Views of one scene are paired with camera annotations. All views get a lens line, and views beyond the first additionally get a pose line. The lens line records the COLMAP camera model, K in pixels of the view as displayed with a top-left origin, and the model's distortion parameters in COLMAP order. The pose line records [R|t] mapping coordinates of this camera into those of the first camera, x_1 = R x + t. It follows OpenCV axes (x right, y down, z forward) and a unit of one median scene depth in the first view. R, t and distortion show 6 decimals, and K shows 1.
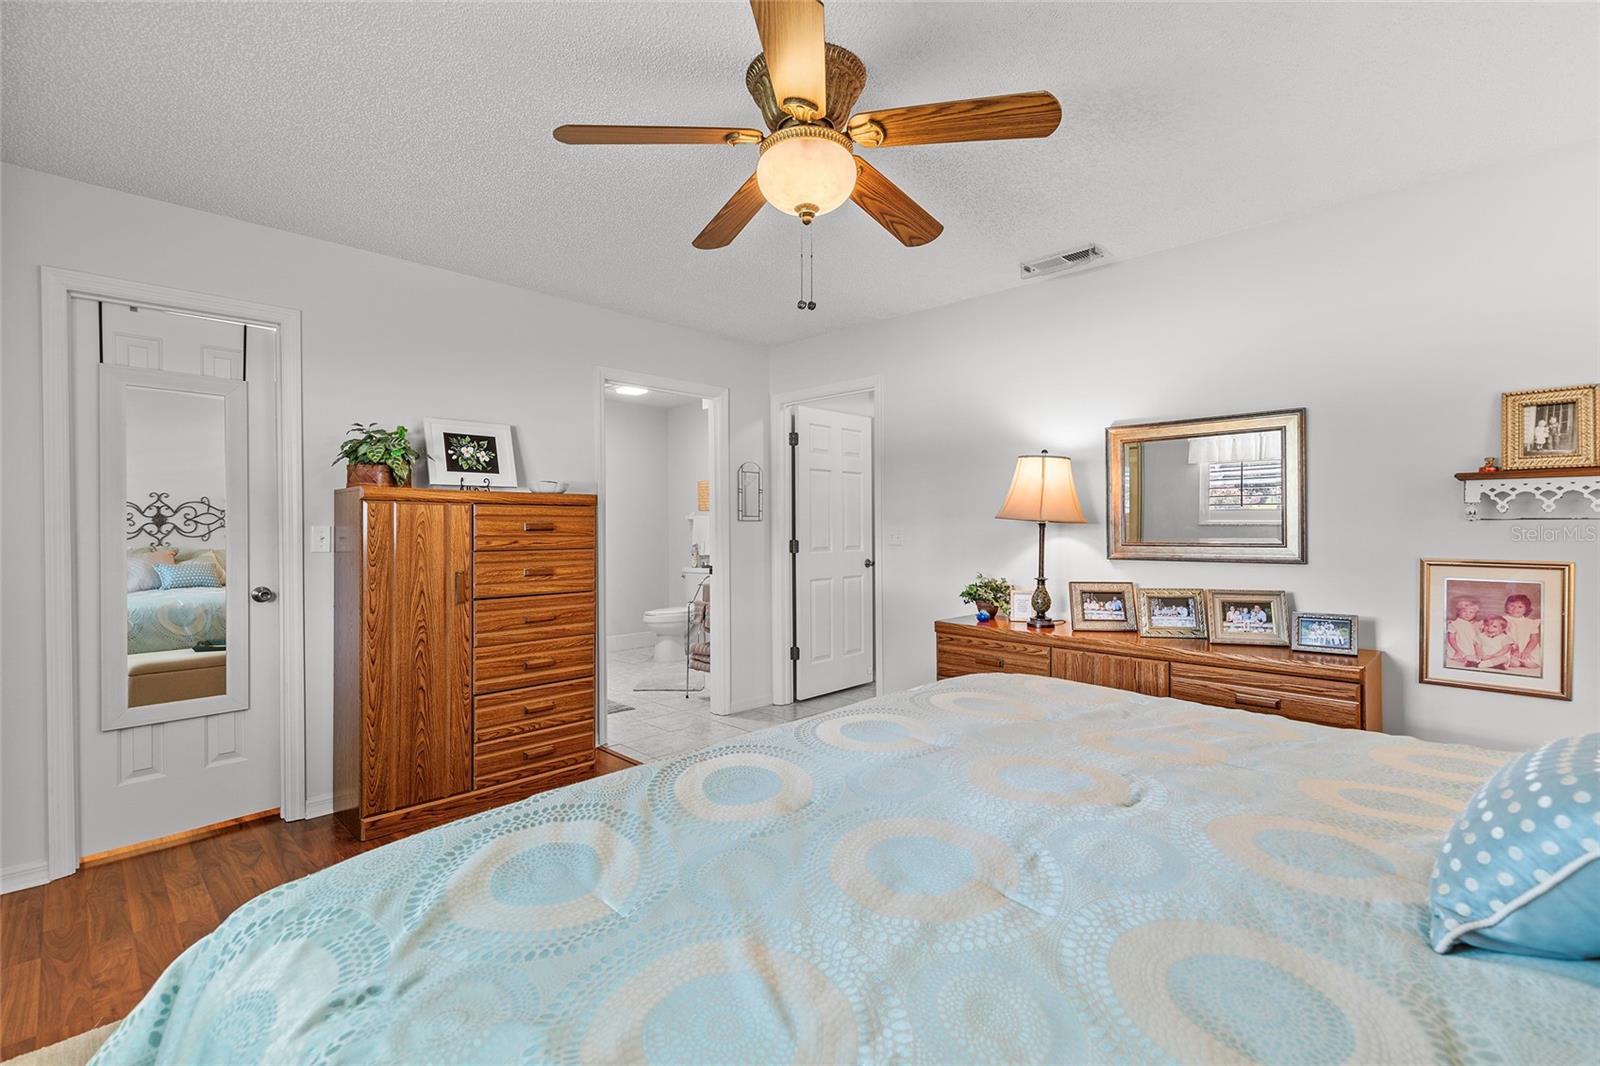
lens RADIAL K [[716.7, 0, 800.1], [0, 716.7, 527.9], [0, 0, 1]] dist [0.003680, -0.000115]
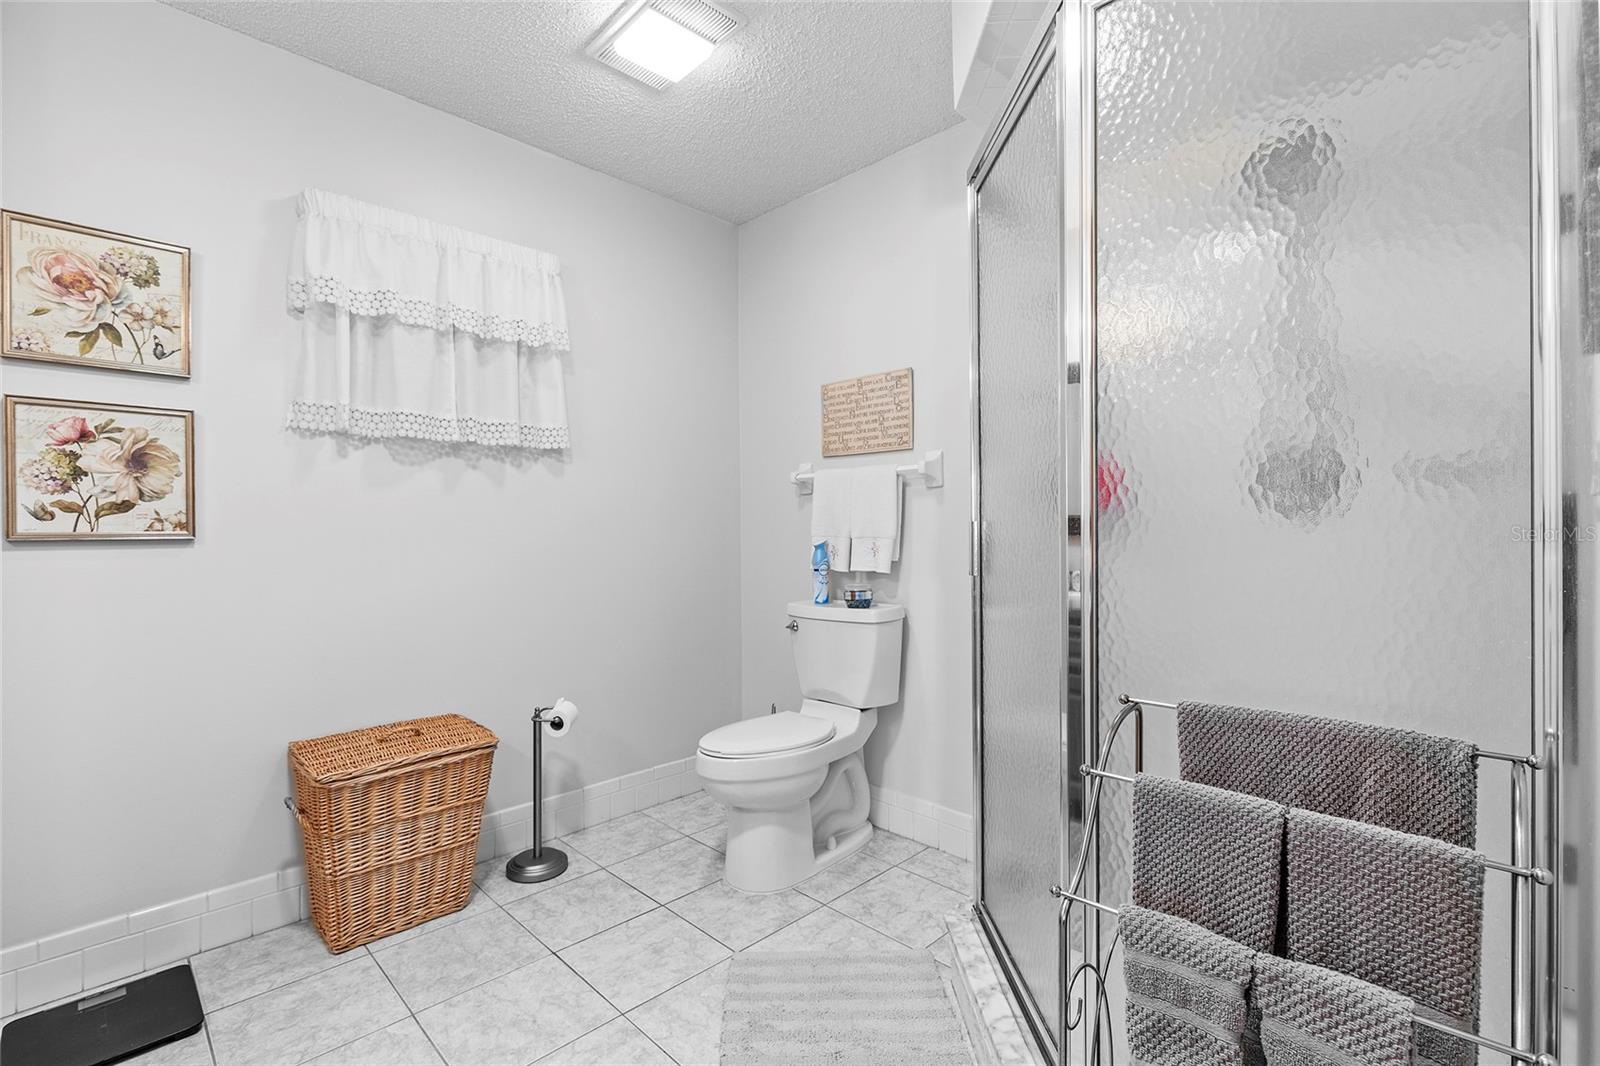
lens RADIAL K [[716.7, 0, 800.1], [0, 716.7, 527.9], [0, 0, 1]] dist [0.003680, -0.000115]
pose [[0.999861, 0.002418, -0.016494, -0.152668], [-0.002506, 0.999983, -0.005336, 0.016977], [0.016481, 0.005376, 0.999850, 0.616807]]
